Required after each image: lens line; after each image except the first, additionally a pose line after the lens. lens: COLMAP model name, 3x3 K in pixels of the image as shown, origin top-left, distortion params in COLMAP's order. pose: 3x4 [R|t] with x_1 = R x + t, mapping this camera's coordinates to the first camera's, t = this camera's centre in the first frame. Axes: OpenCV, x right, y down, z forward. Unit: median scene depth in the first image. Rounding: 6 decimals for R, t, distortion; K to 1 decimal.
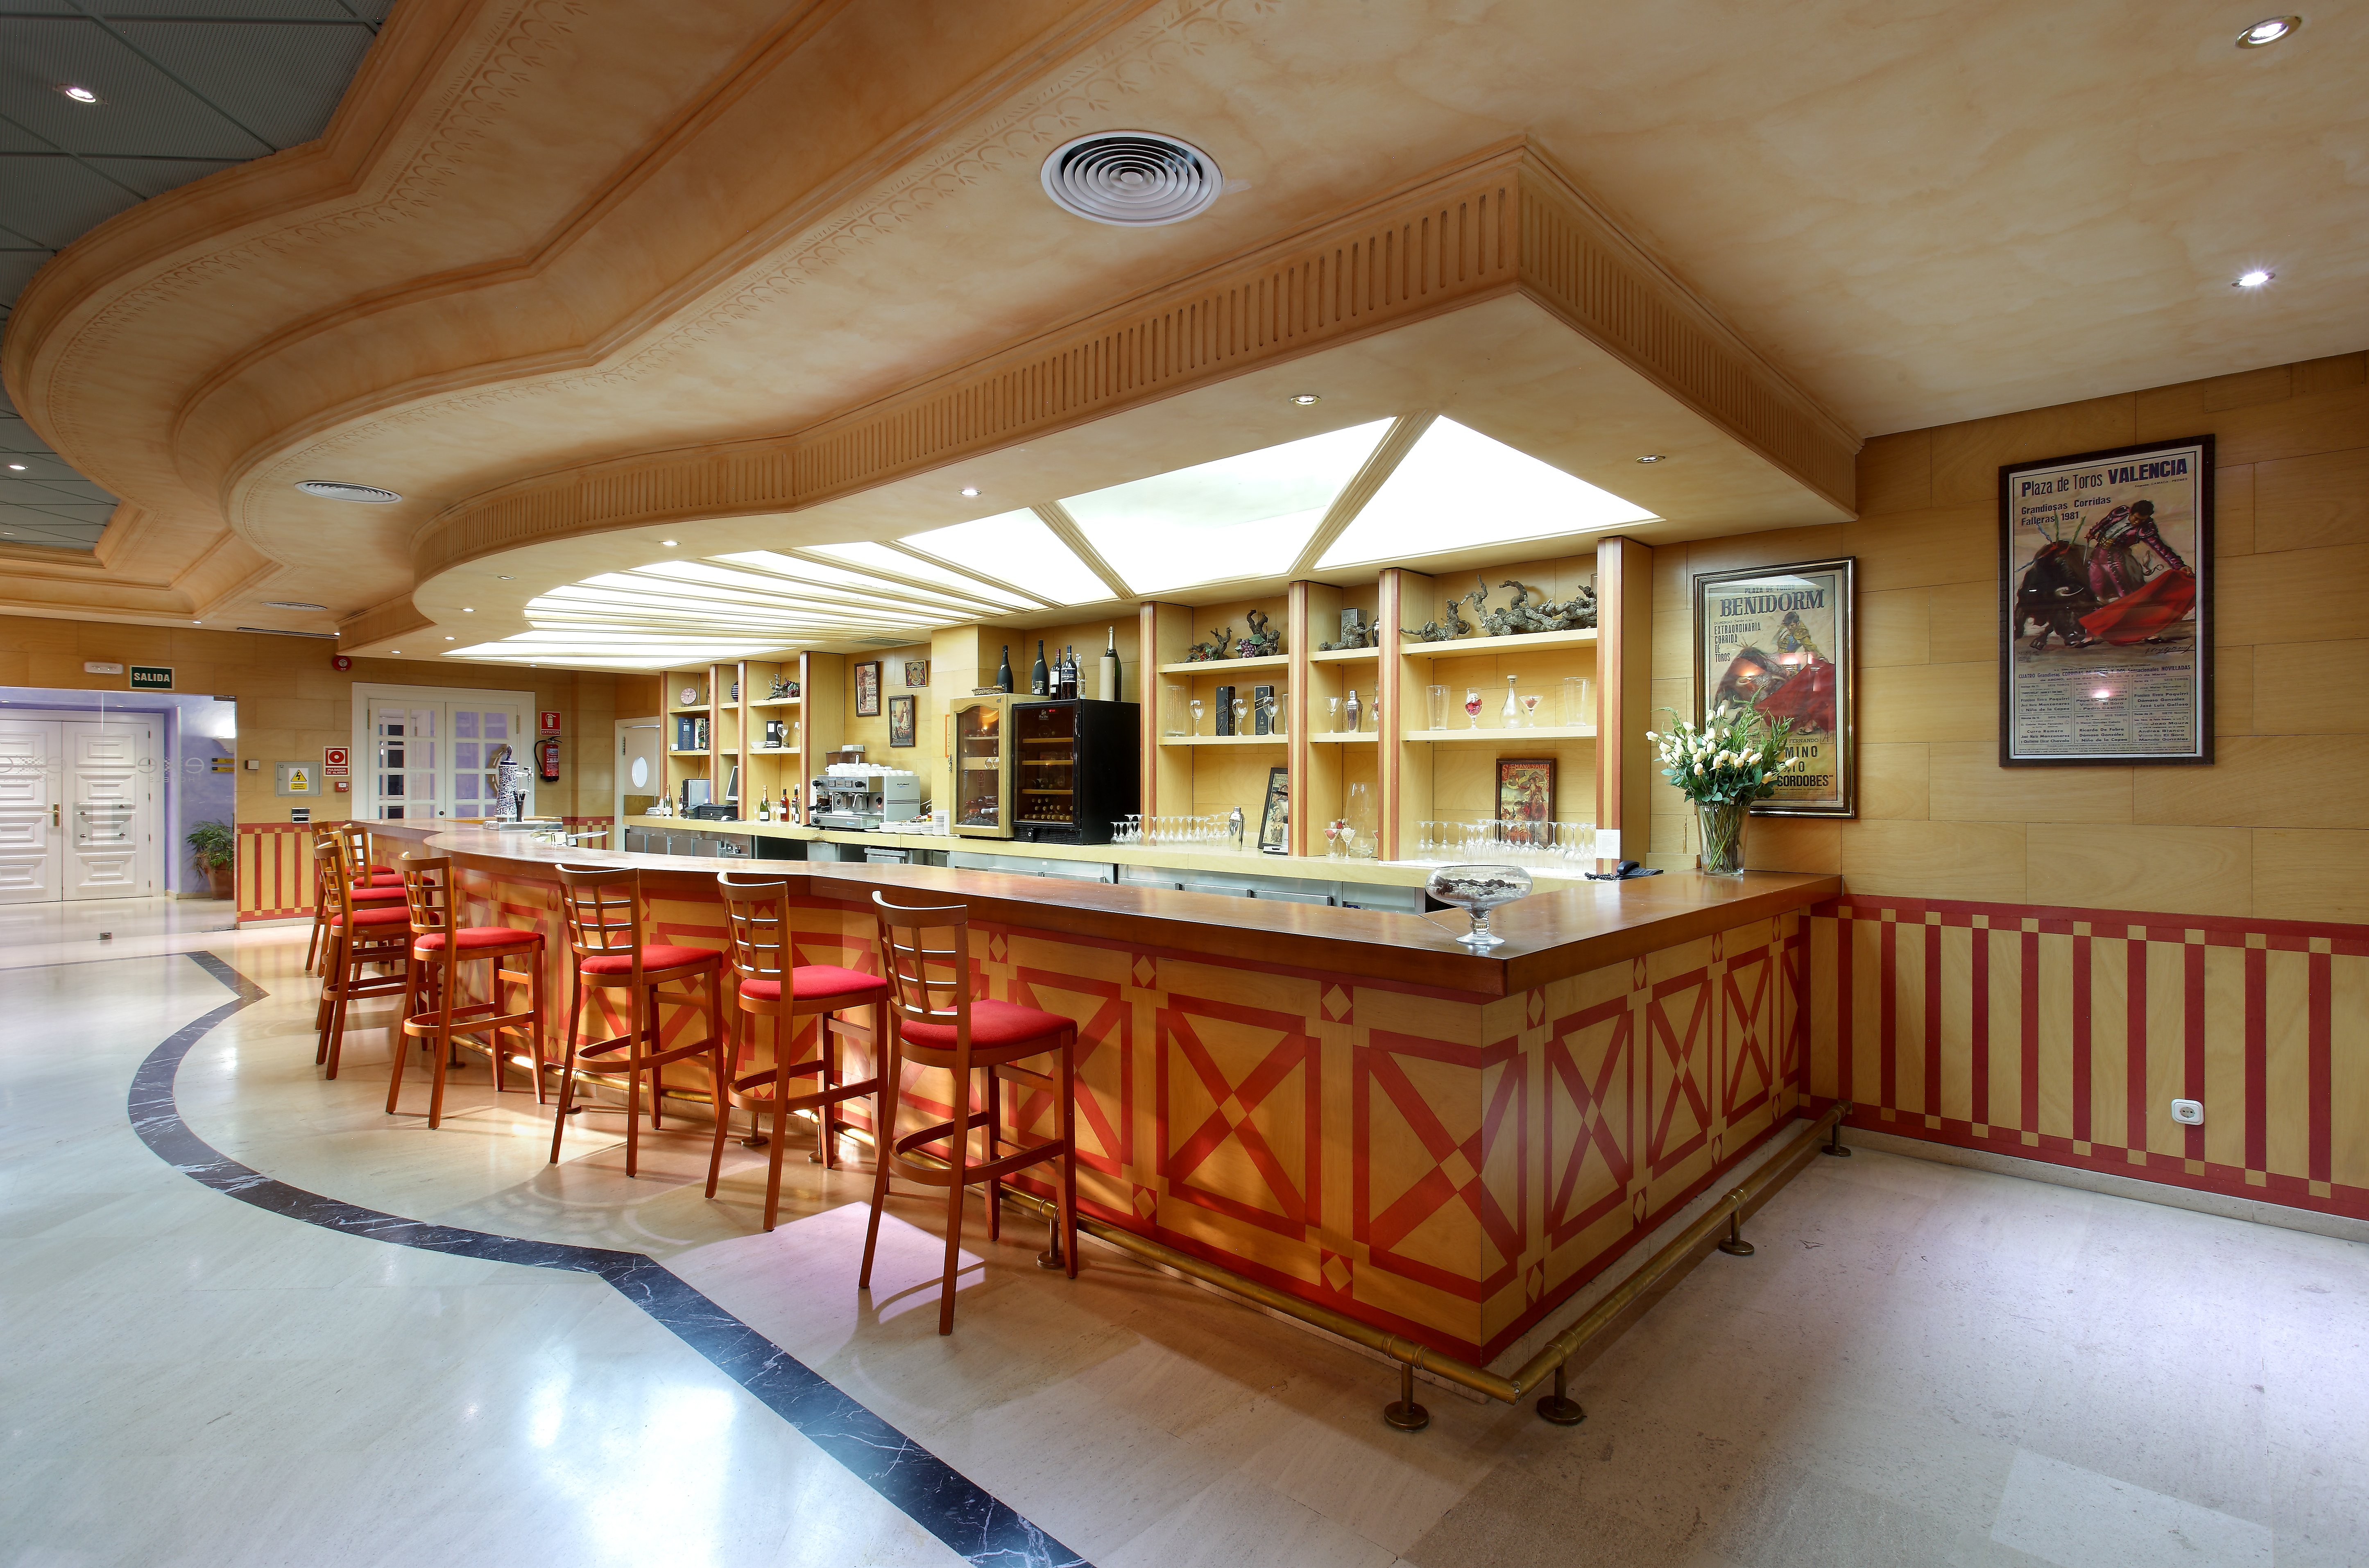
lens RADIAL K [[1134.8, 0, 1184.0], [0, 1134.8, 775.7], [0, 0, 1]] dist [0.000424, 0.000298]
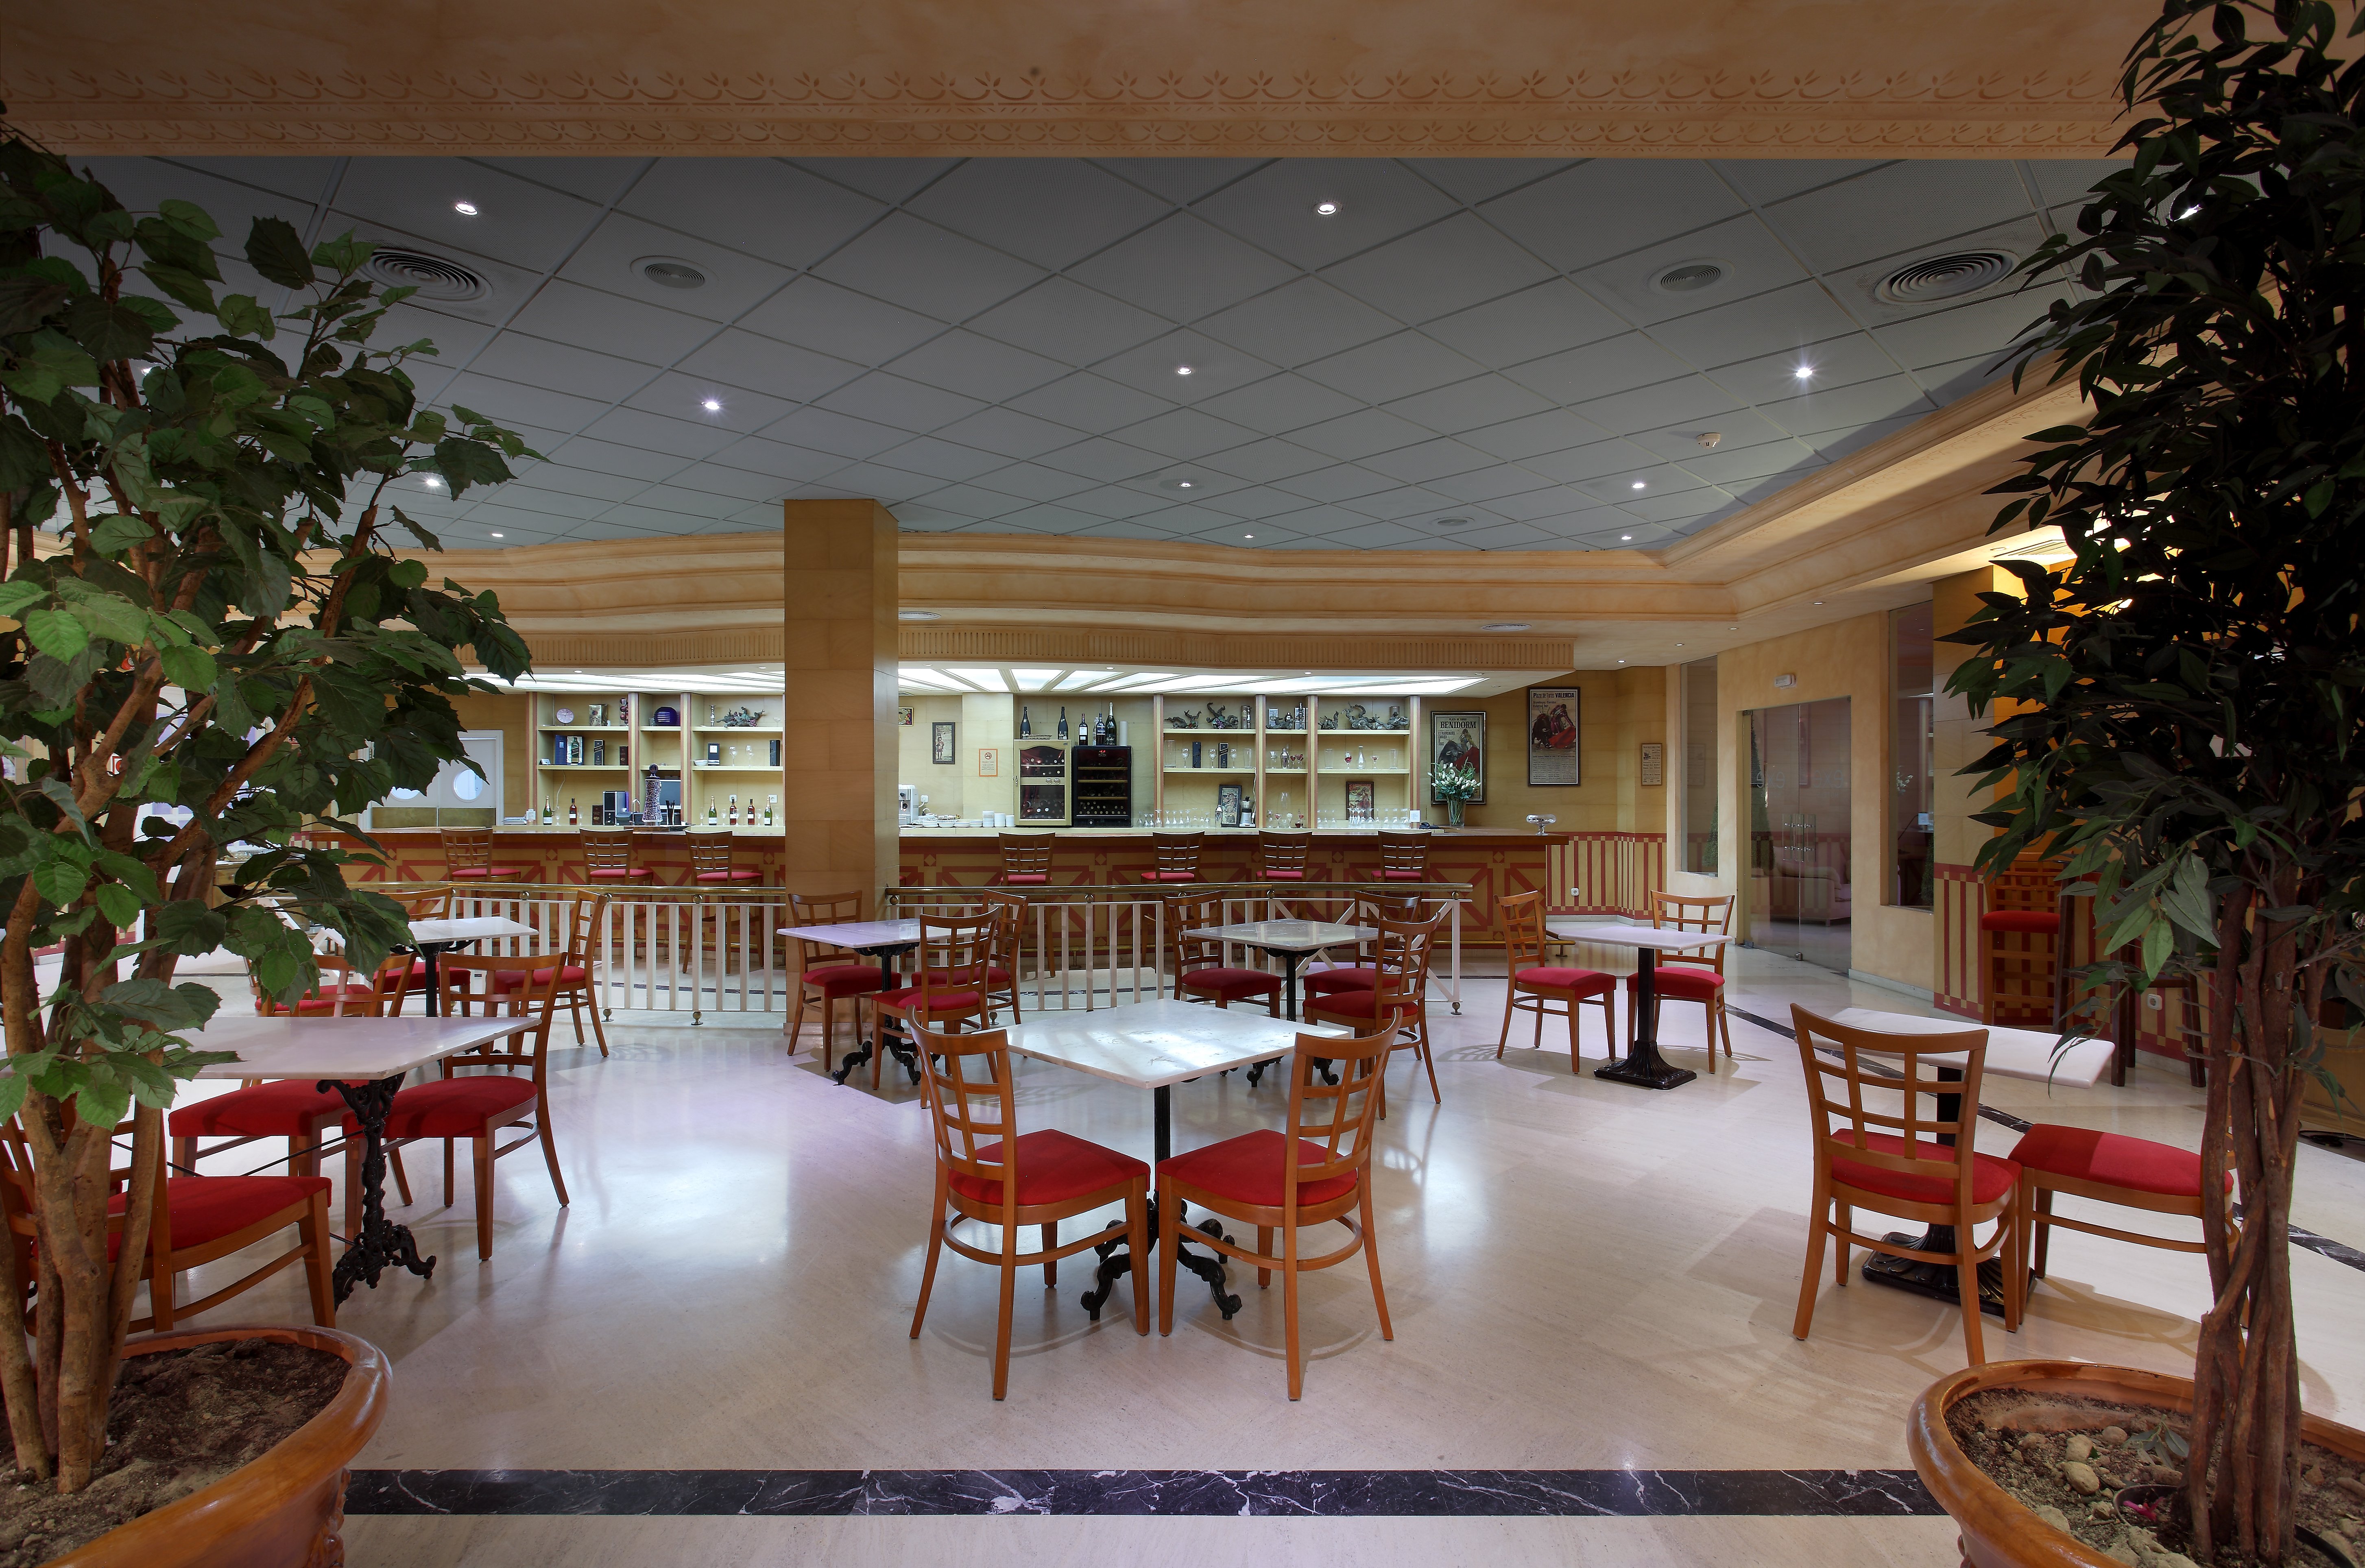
lens RADIAL K [[1132.8, 0, 1183.6], [0, 1132.8, 788.6], [0, 0, 1]] dist [0.000424, 0.000298]
pose [[0.731410, 0.002161, 0.681934, -1.613748], [-0.001084, 0.999997, -0.002007, 0.004010], [-0.681937, 0.000729, 0.731411, -0.462798]]
